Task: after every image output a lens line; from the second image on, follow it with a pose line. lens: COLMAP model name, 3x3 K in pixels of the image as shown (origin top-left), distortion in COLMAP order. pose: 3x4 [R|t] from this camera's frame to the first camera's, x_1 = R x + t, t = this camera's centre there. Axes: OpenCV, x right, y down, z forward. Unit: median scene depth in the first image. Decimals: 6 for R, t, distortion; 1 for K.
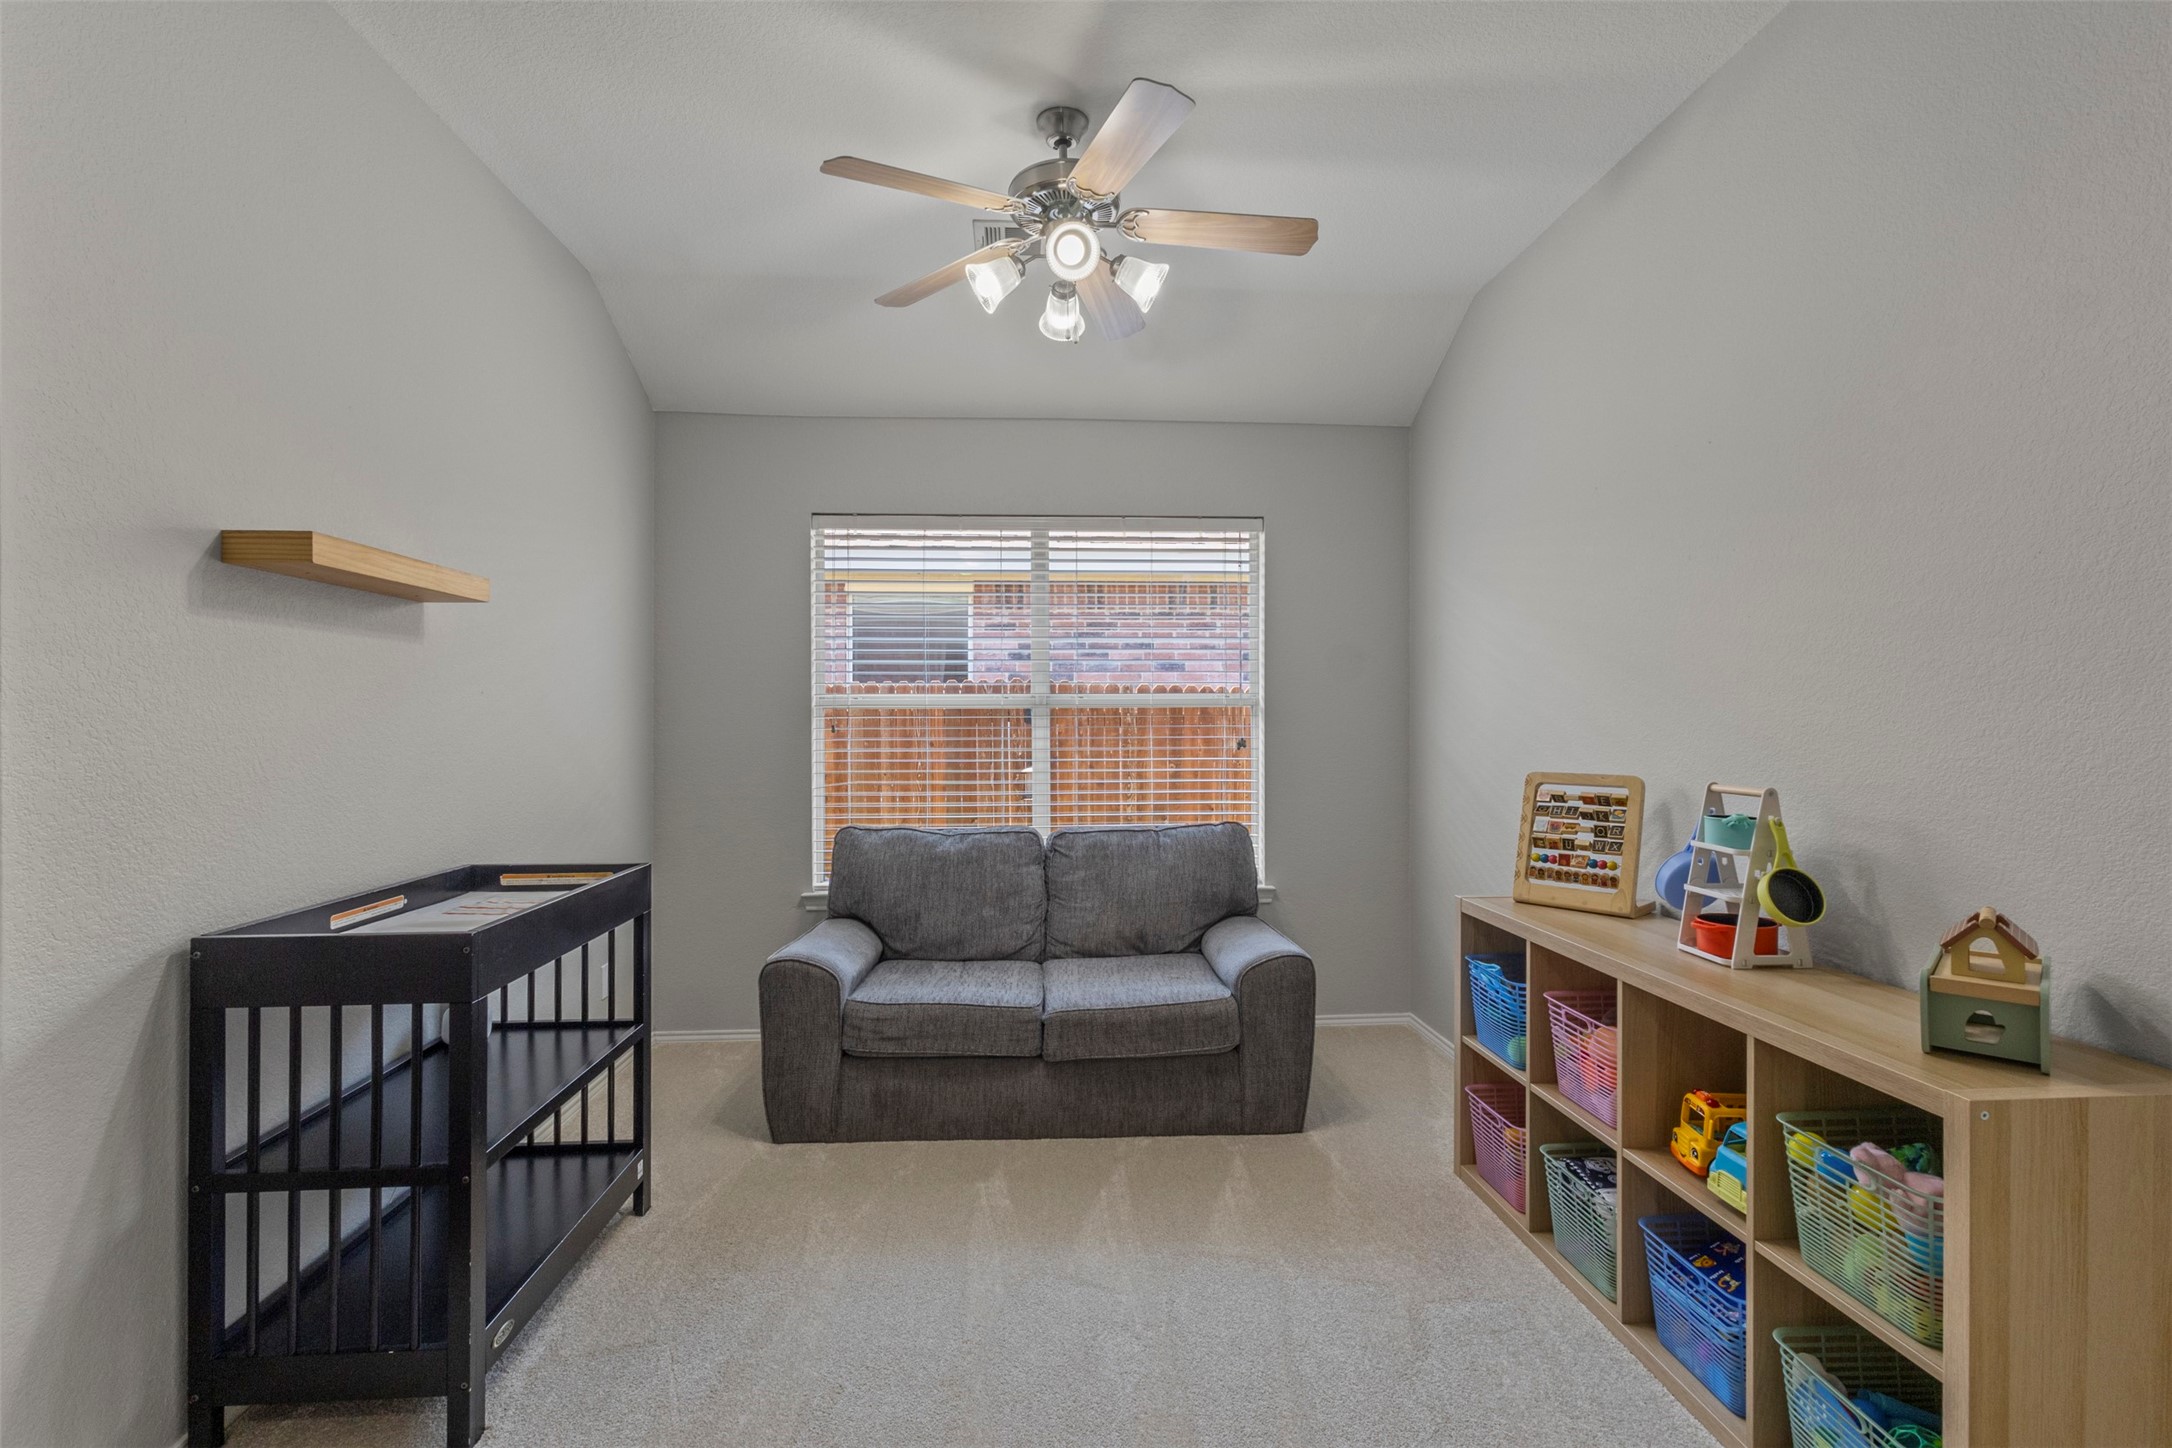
lens RADIAL K [[1002.8, 0, 1089.6], [0, 1002.8, 715.1], [0, 0, 1]] dist [-0.004652, -0.000575]
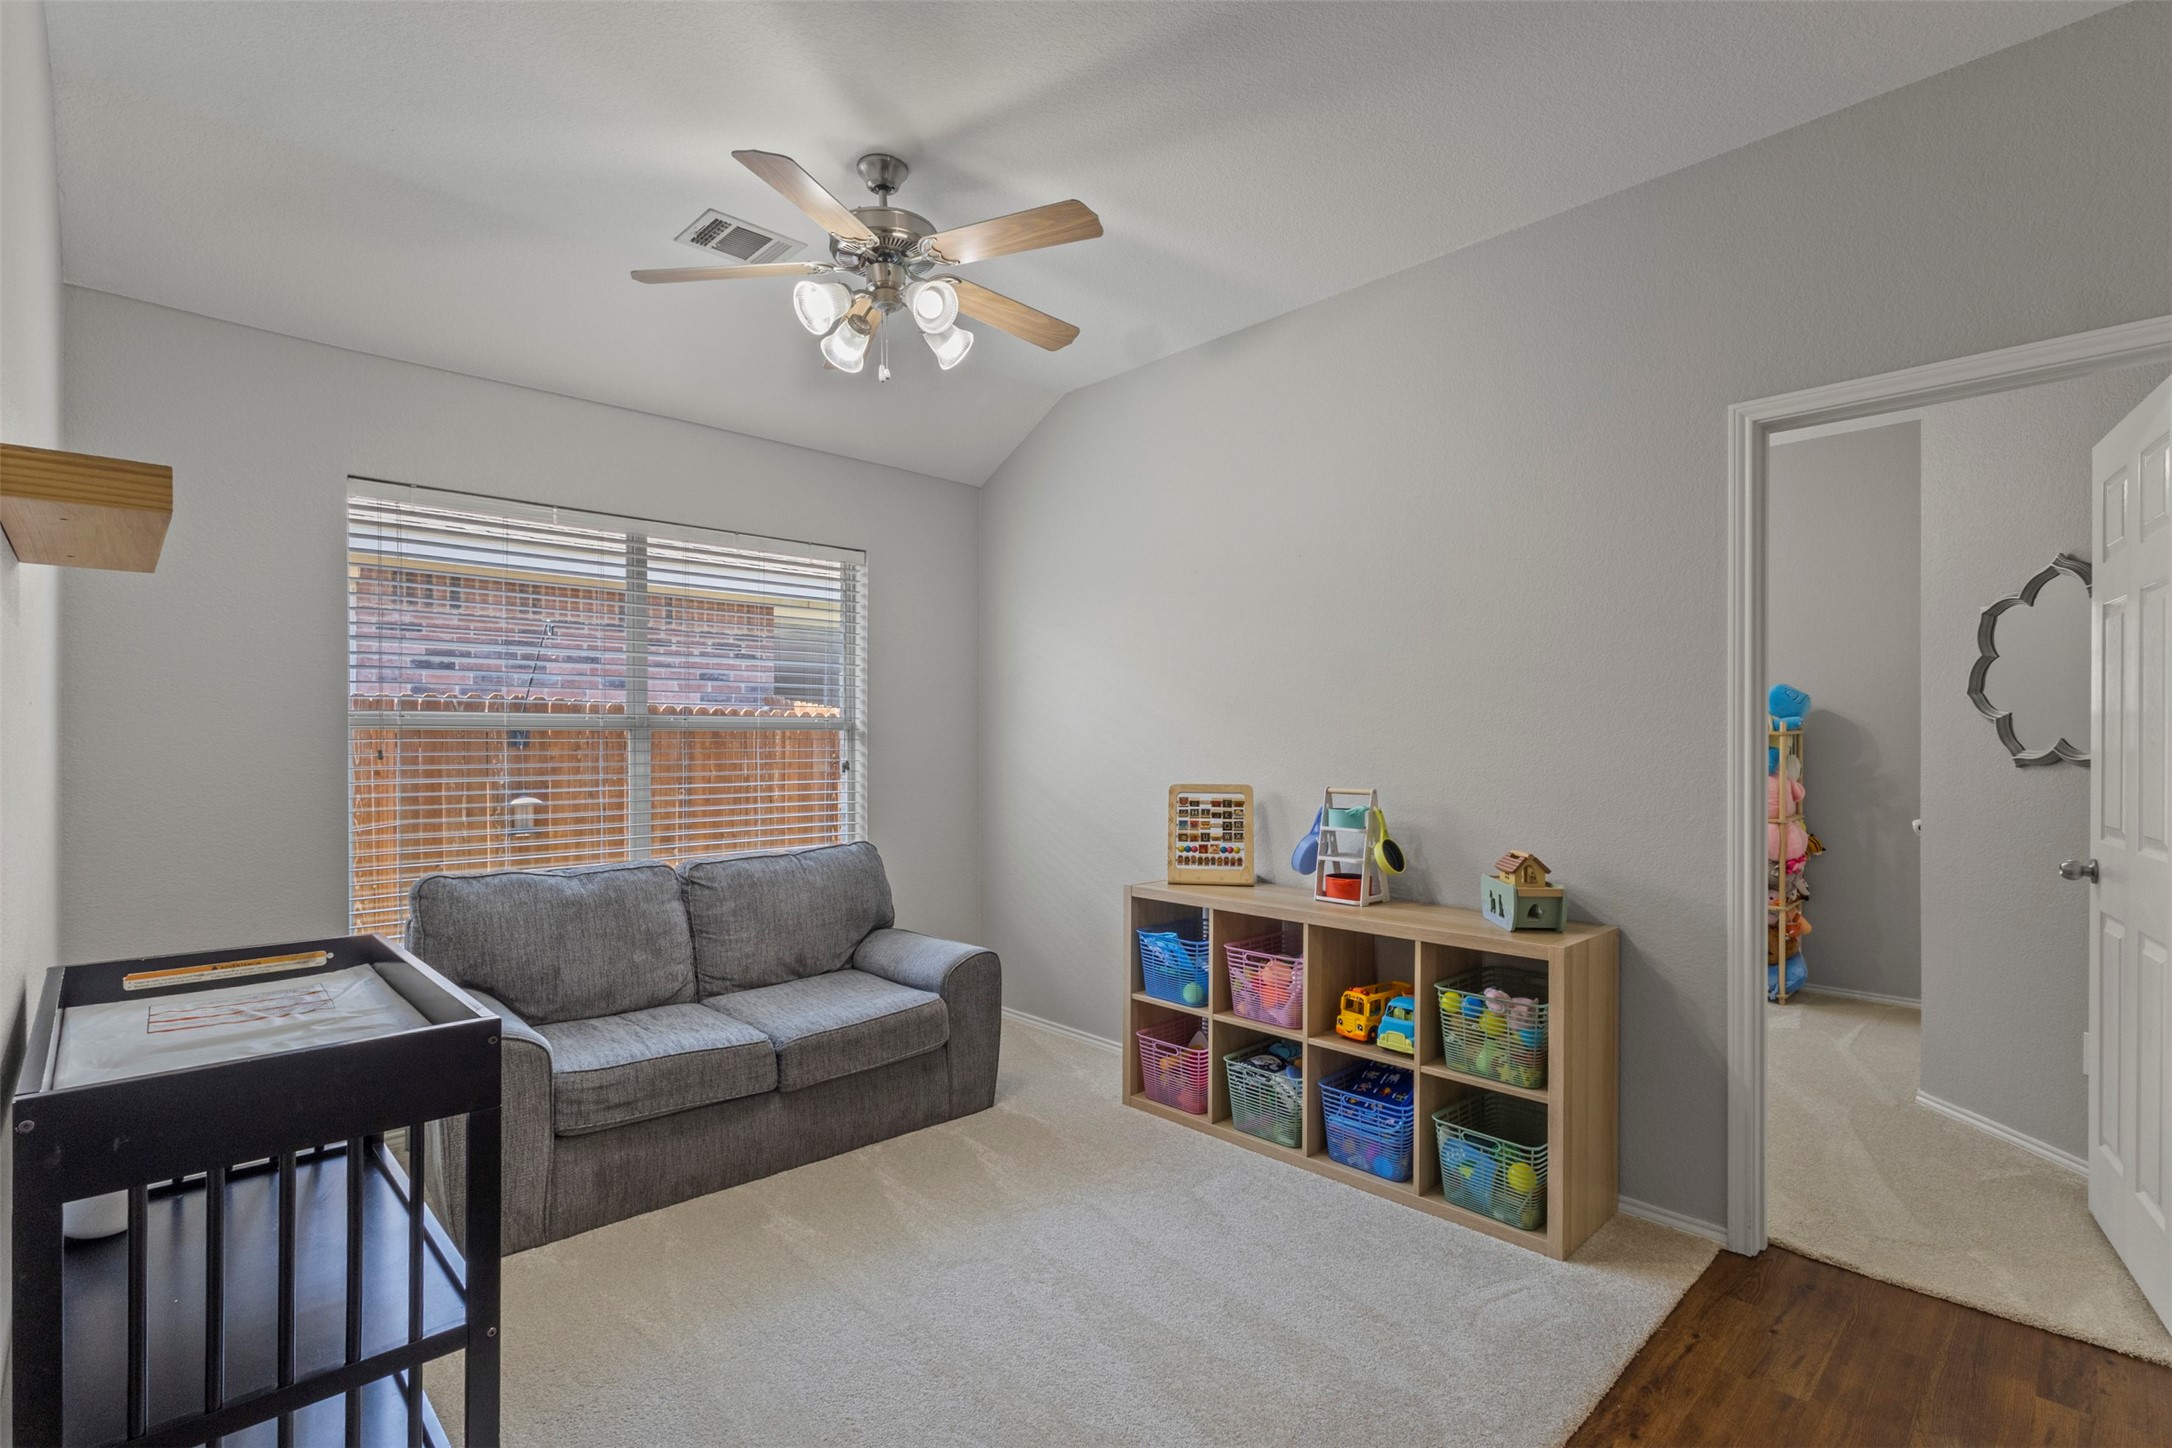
lens RADIAL K [[1002.8, 0, 1107.5], [0, 1002.8, 738.8], [0, 0, 1]] dist [-0.004652, -0.000575]
pose [[0.761713, 0.003678, 0.647904, -0.440605], [-0.005143, 0.999987, 0.000370, -0.002841], [-0.647894, -0.003614, 0.761722, 0.049299]]
